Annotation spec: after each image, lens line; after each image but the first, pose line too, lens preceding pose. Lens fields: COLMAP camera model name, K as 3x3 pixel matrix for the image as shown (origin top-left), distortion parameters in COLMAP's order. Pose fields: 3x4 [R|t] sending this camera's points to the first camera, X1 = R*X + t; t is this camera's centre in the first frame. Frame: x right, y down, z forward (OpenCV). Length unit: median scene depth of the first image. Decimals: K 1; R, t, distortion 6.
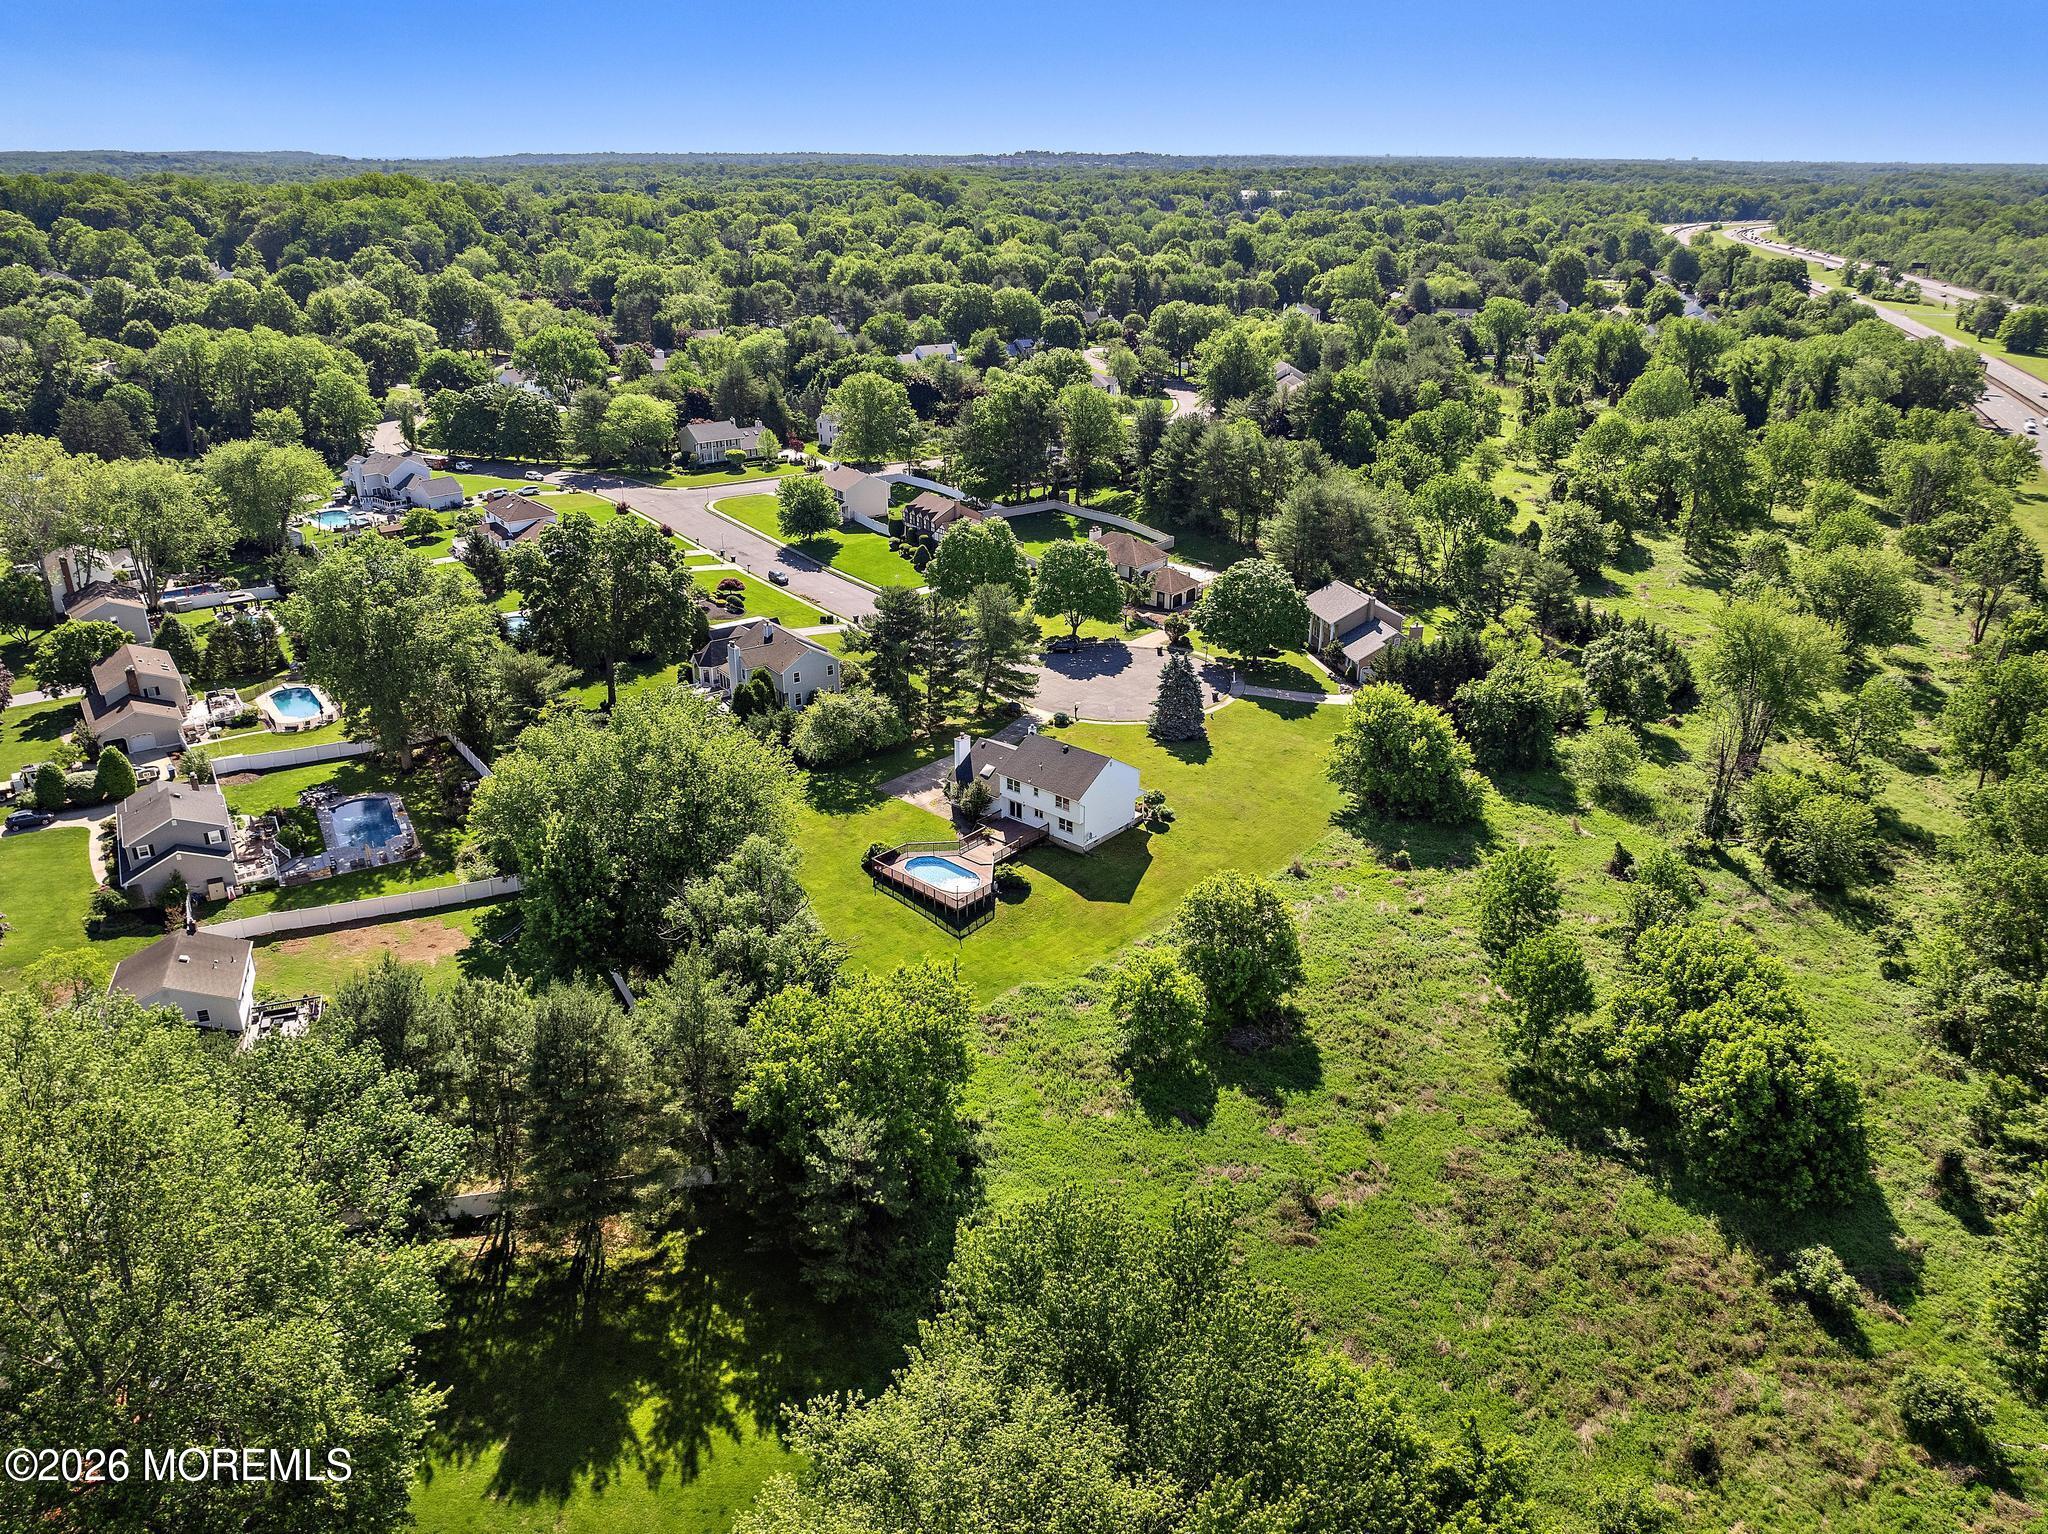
lens RADIAL K [[1437.1, 0, 1024.0], [0, 1437.1, 767.0], [0, 0, 1]] dist [-0.033111, -0.005352]
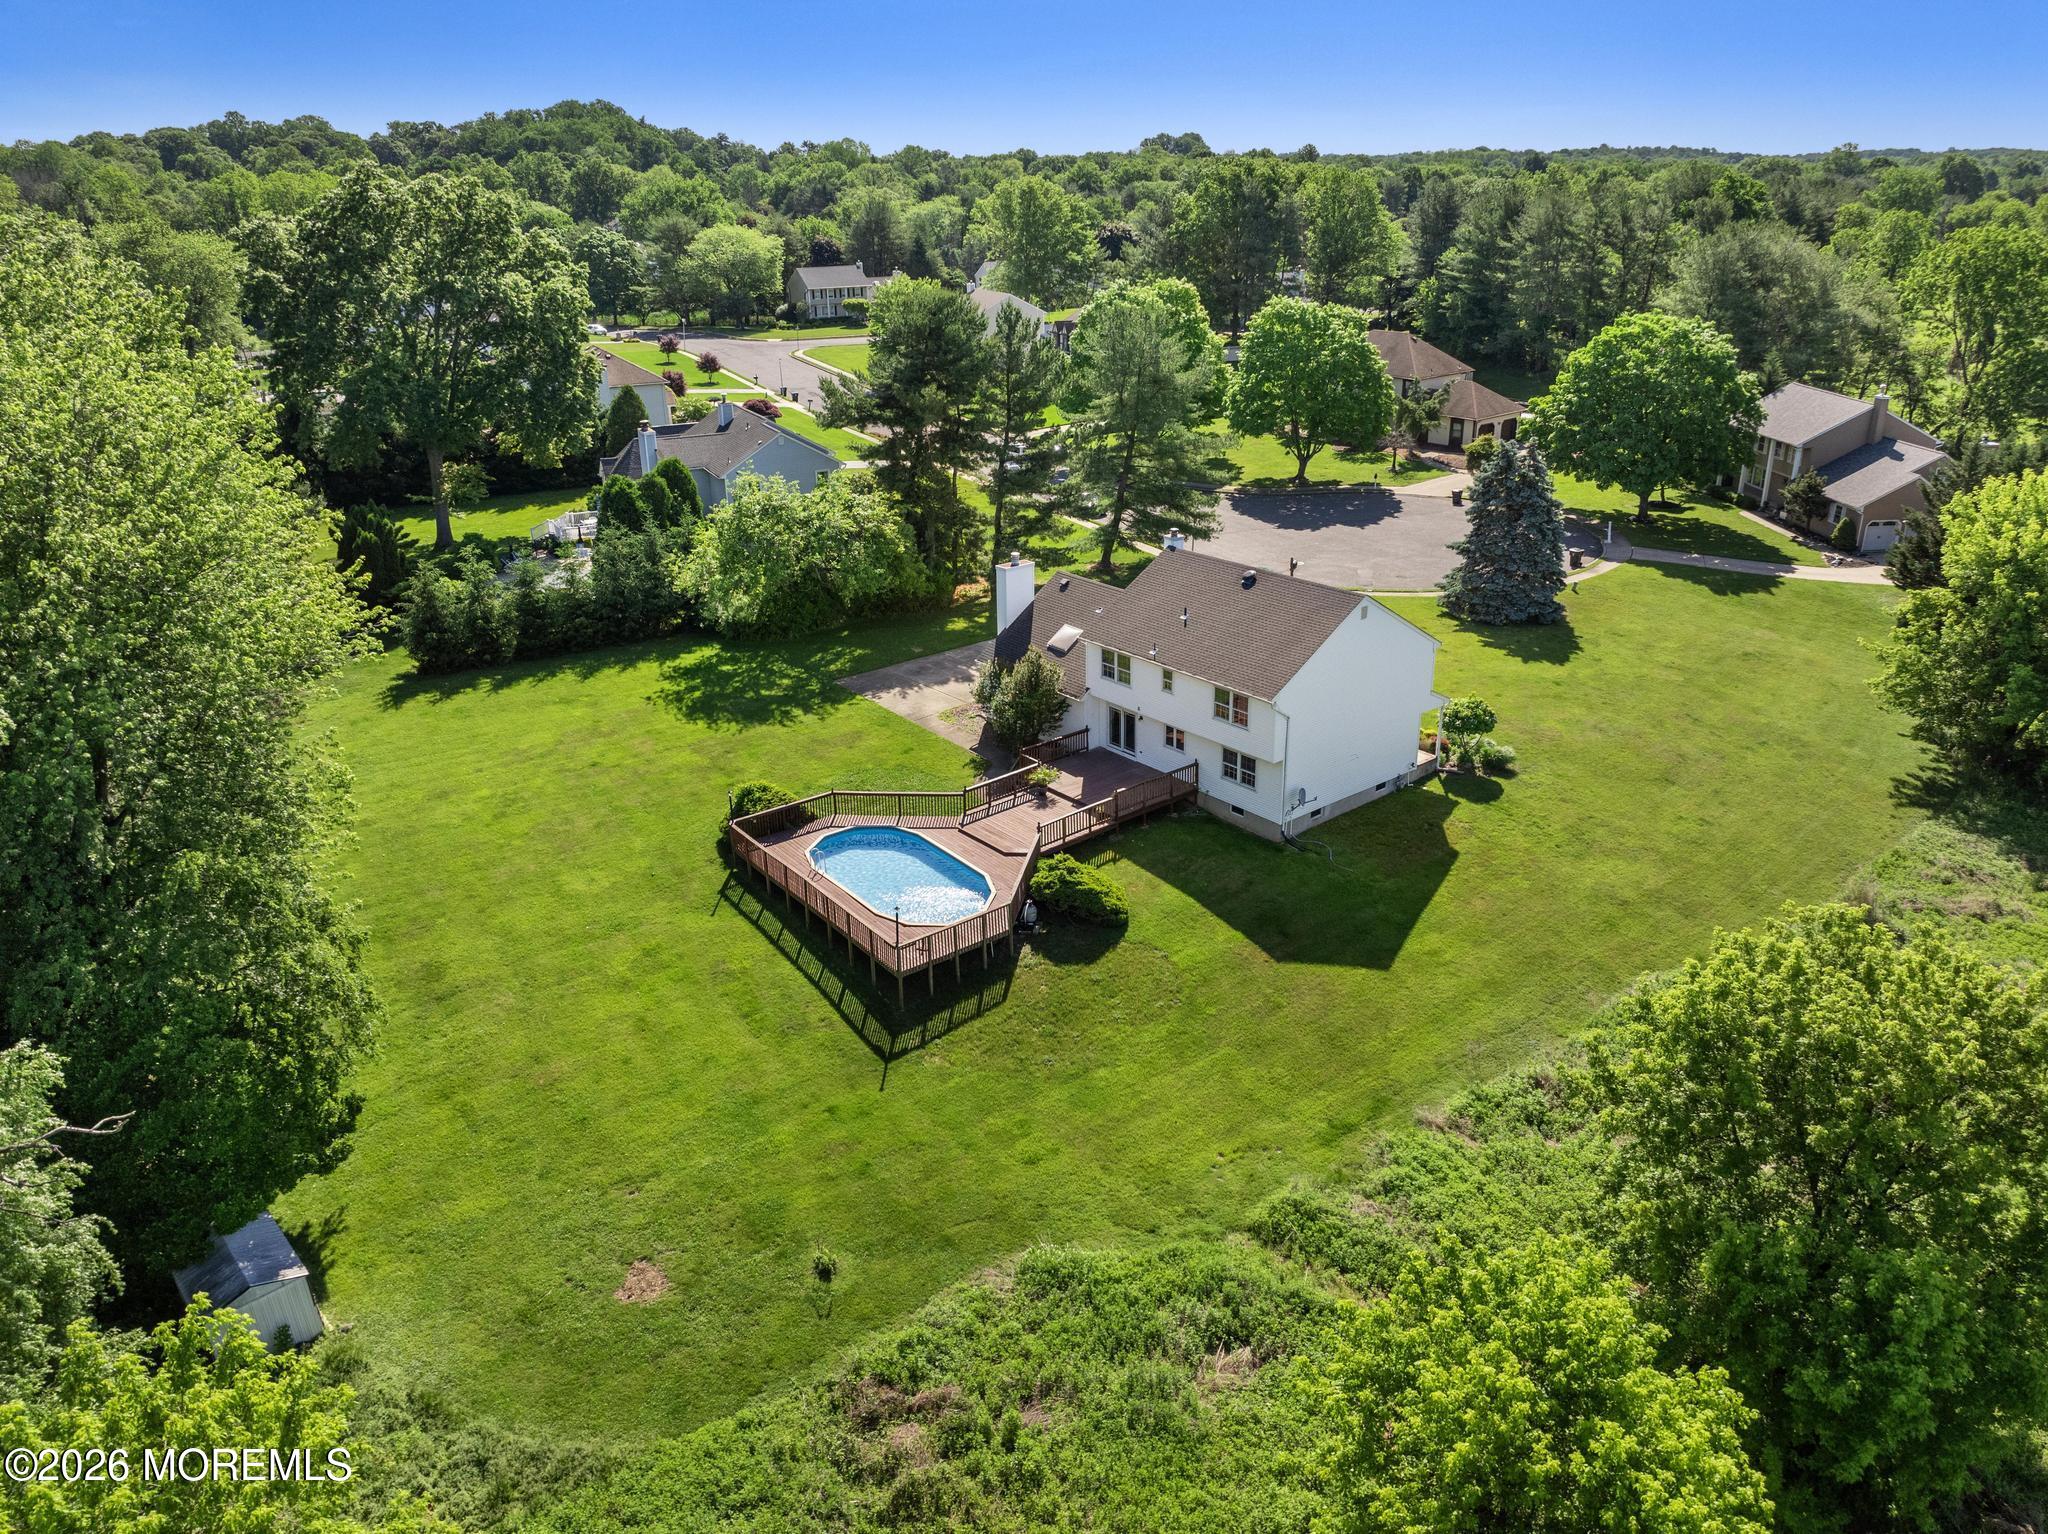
lens RADIAL K [[1437.1, 0, 1024.0], [0, 1437.1, 767.0], [0, 0, 1]] dist [-0.033111, -0.005352]
pose [[0.985564, 0.045624, -0.163043, 0.033679], [-0.046972, 0.998886, -0.004419, 0.043090], [0.162660, 0.012014, 0.986609, 0.579710]]
